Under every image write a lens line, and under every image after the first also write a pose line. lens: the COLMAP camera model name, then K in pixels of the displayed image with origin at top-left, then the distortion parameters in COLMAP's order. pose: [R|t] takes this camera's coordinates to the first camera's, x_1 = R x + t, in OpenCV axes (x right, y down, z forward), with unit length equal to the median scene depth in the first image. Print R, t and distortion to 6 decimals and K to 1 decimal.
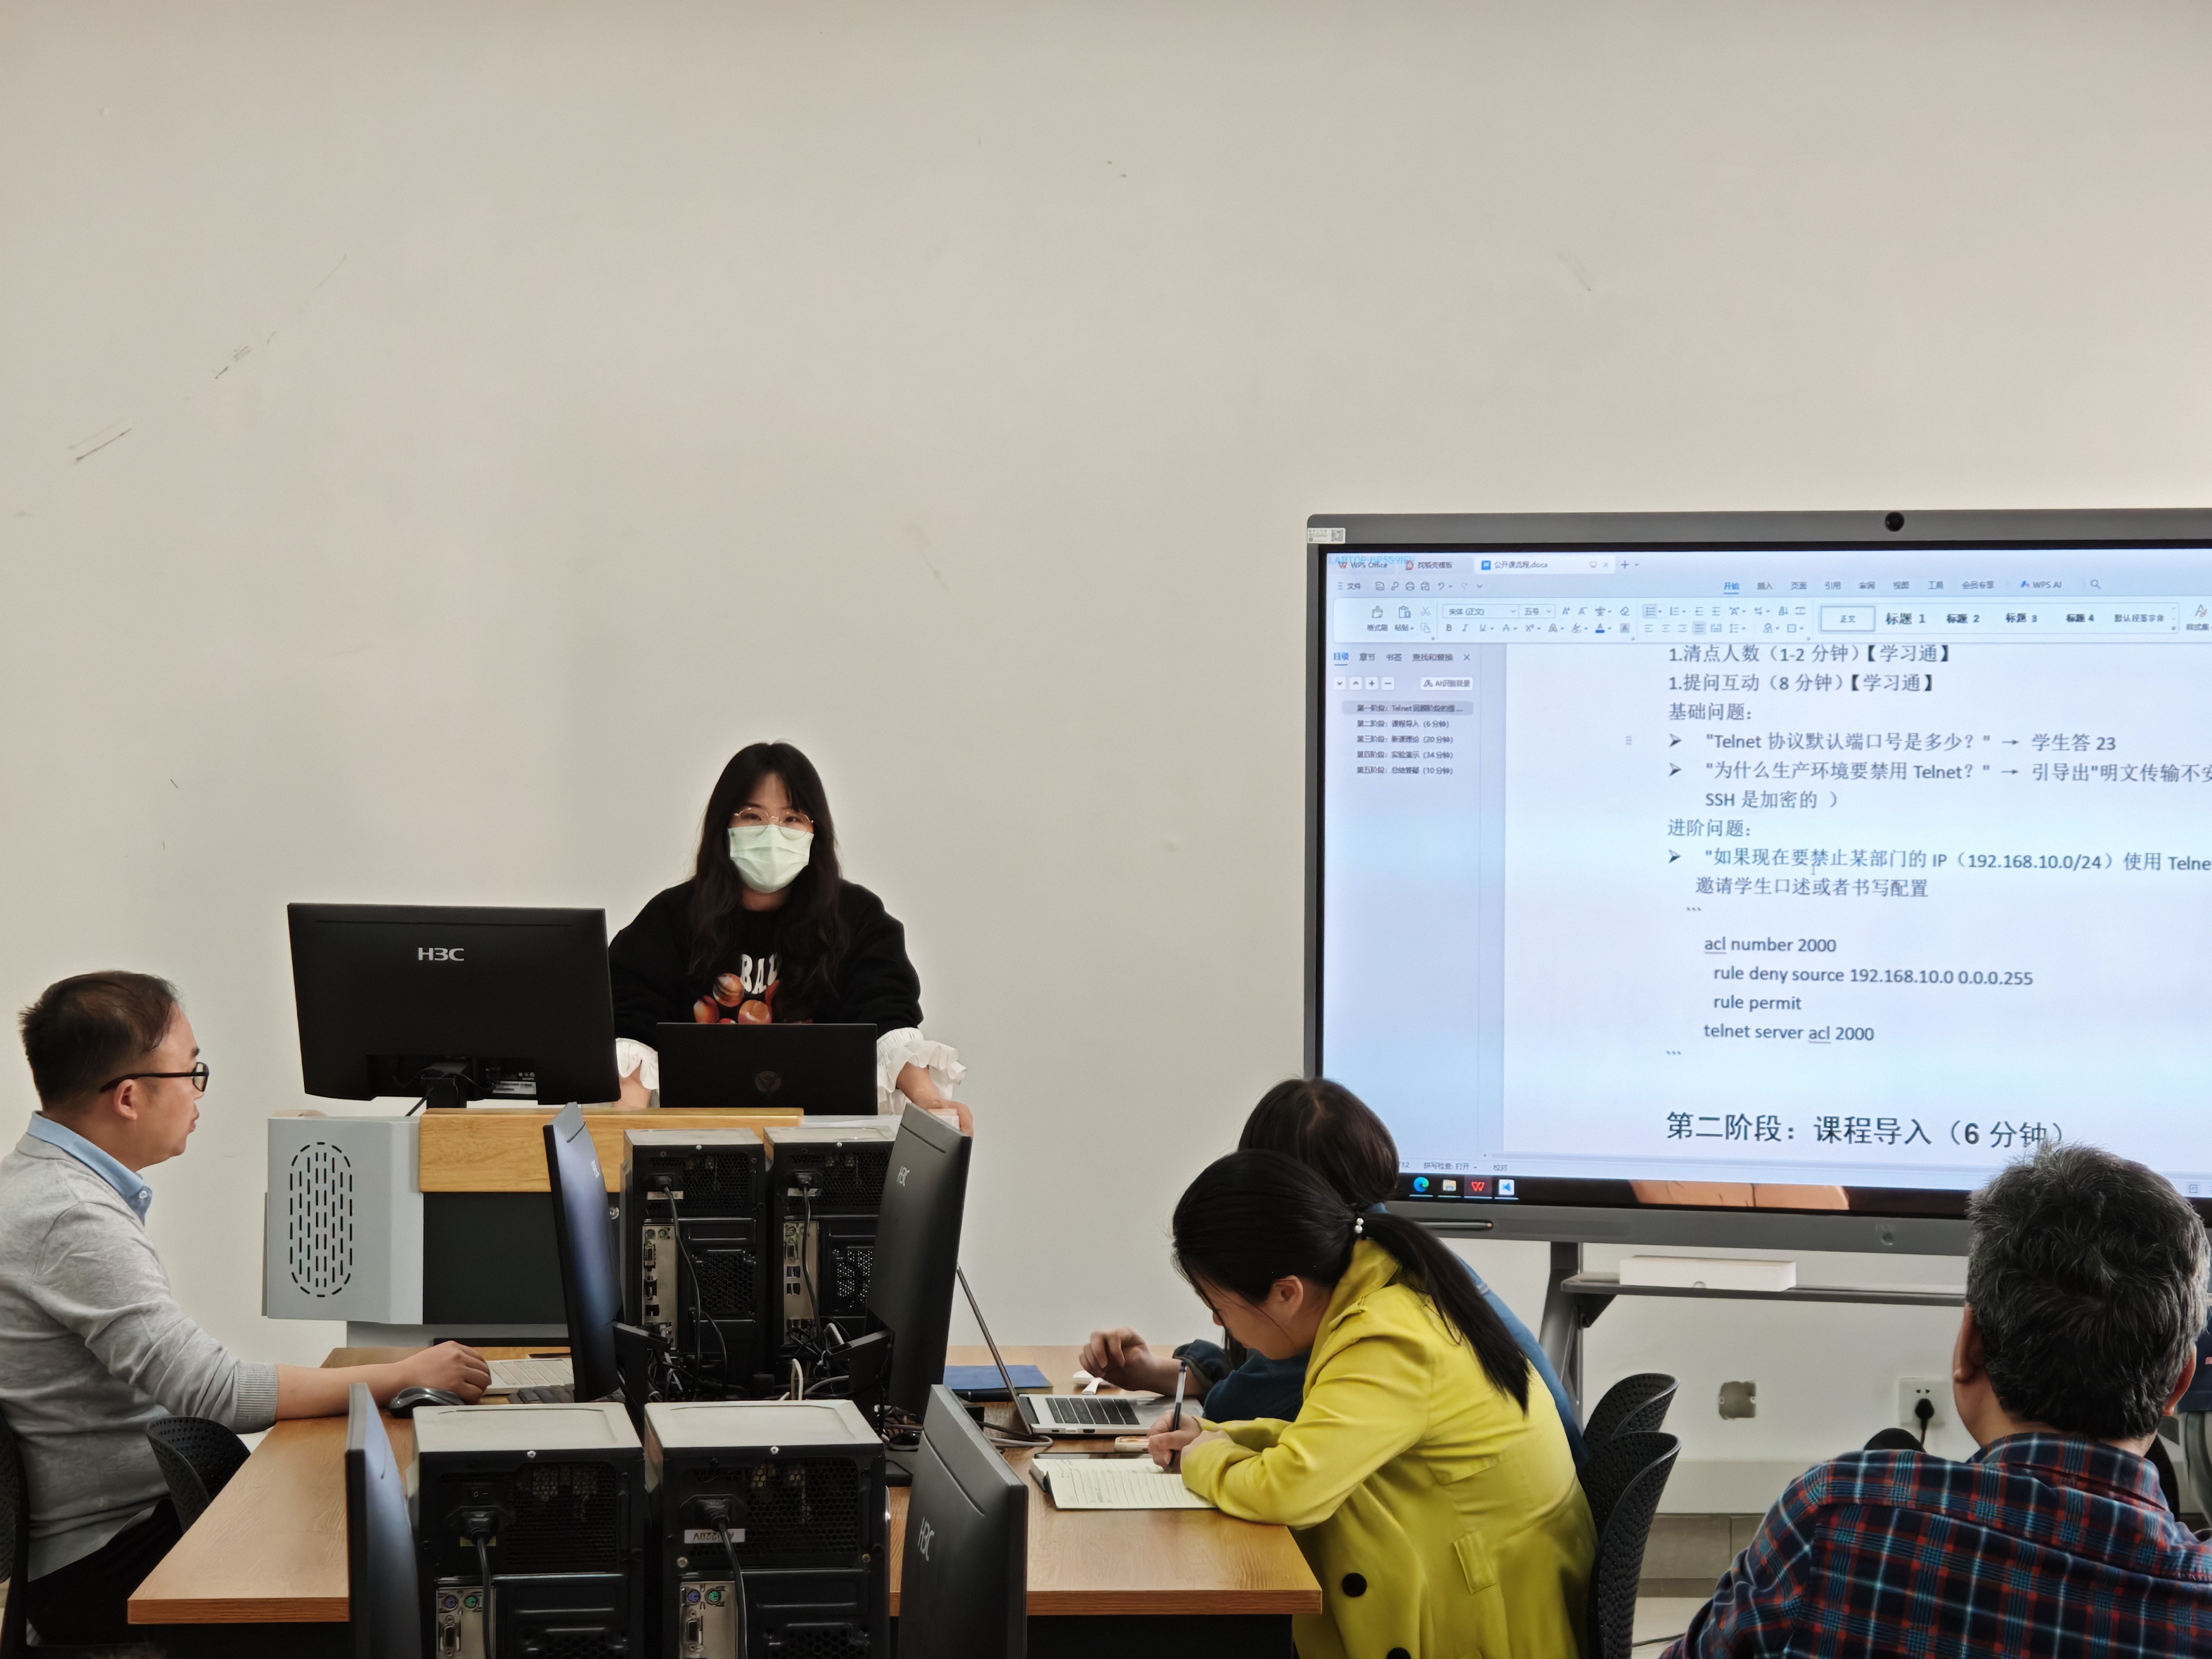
lens RADIAL K [[6151.5, 0, 1120.1], [0, 6151.5, 824.5], [0, 0, 1]] dist [0.287421, 0.000000]
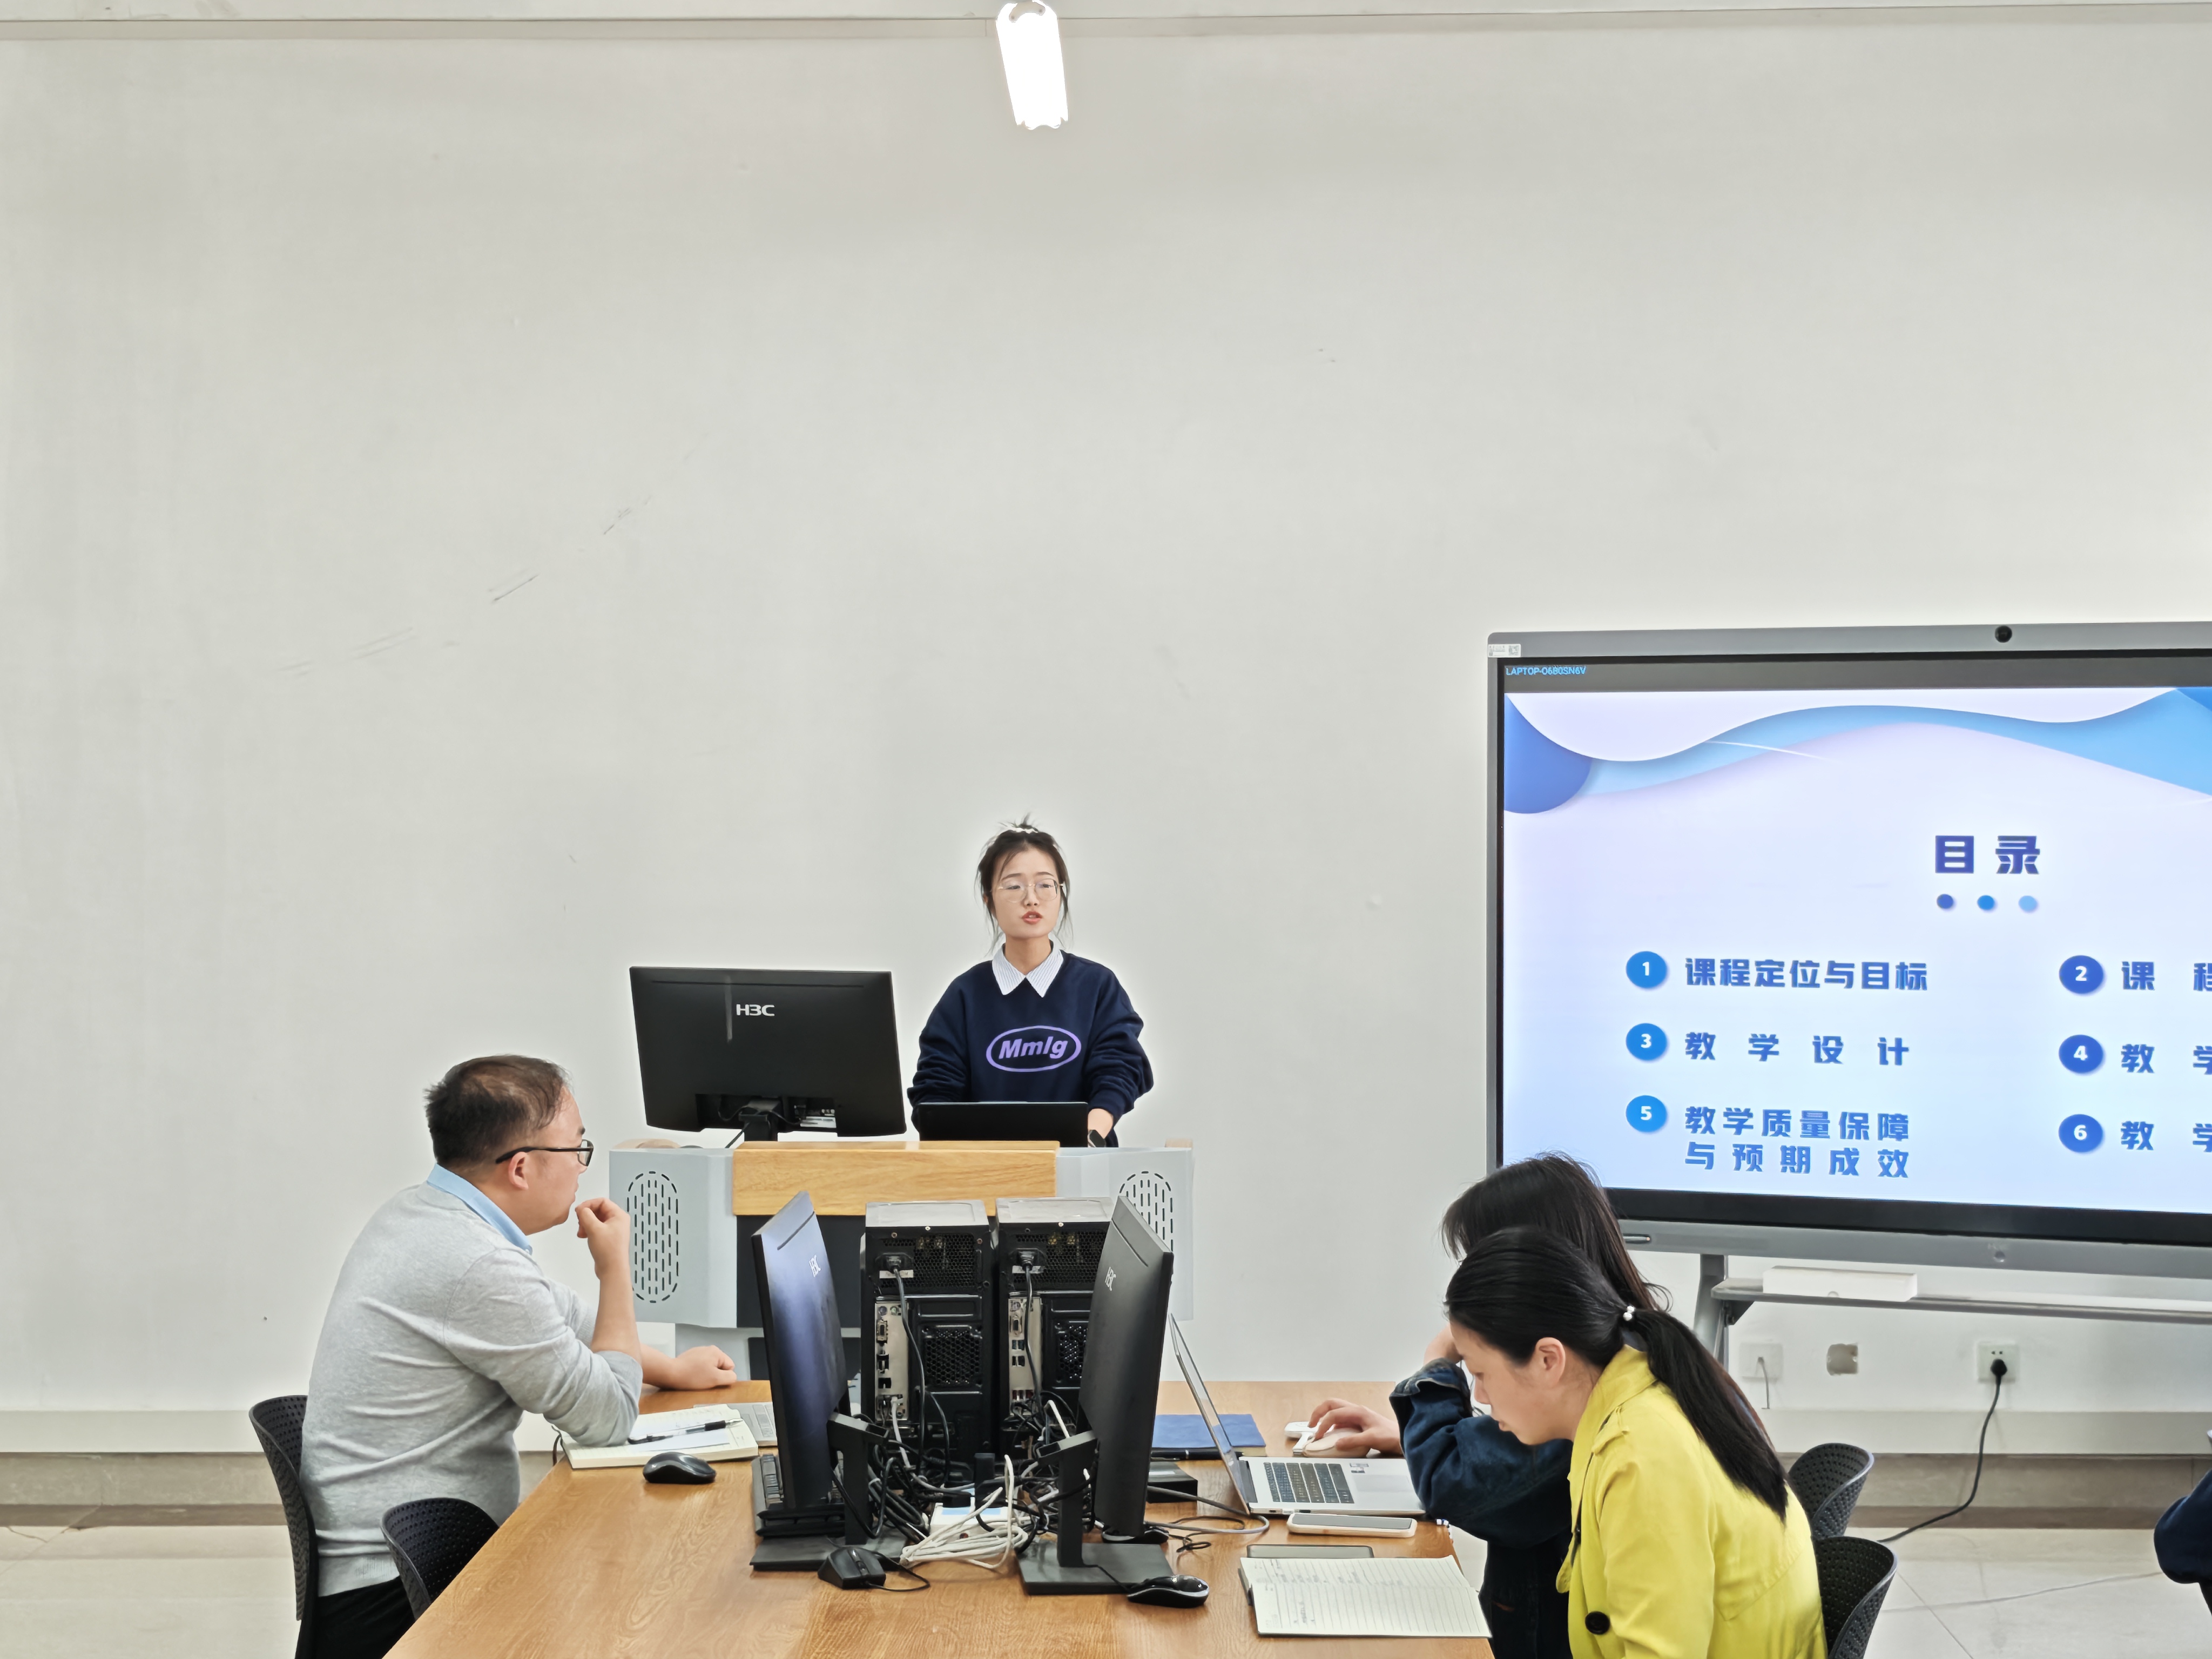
lens RADIAL K [[3850.5, 0, 1109.6], [0, 3850.5, 842.5], [0, 0, 1]] dist [0.151551, 0.000000]
pose [[0.998215, -0.004280, -0.059573, 0.001958], [0.004251, 0.999991, -0.000616, -0.010471], [0.059576, 0.000362, 0.998224, 0.269426]]
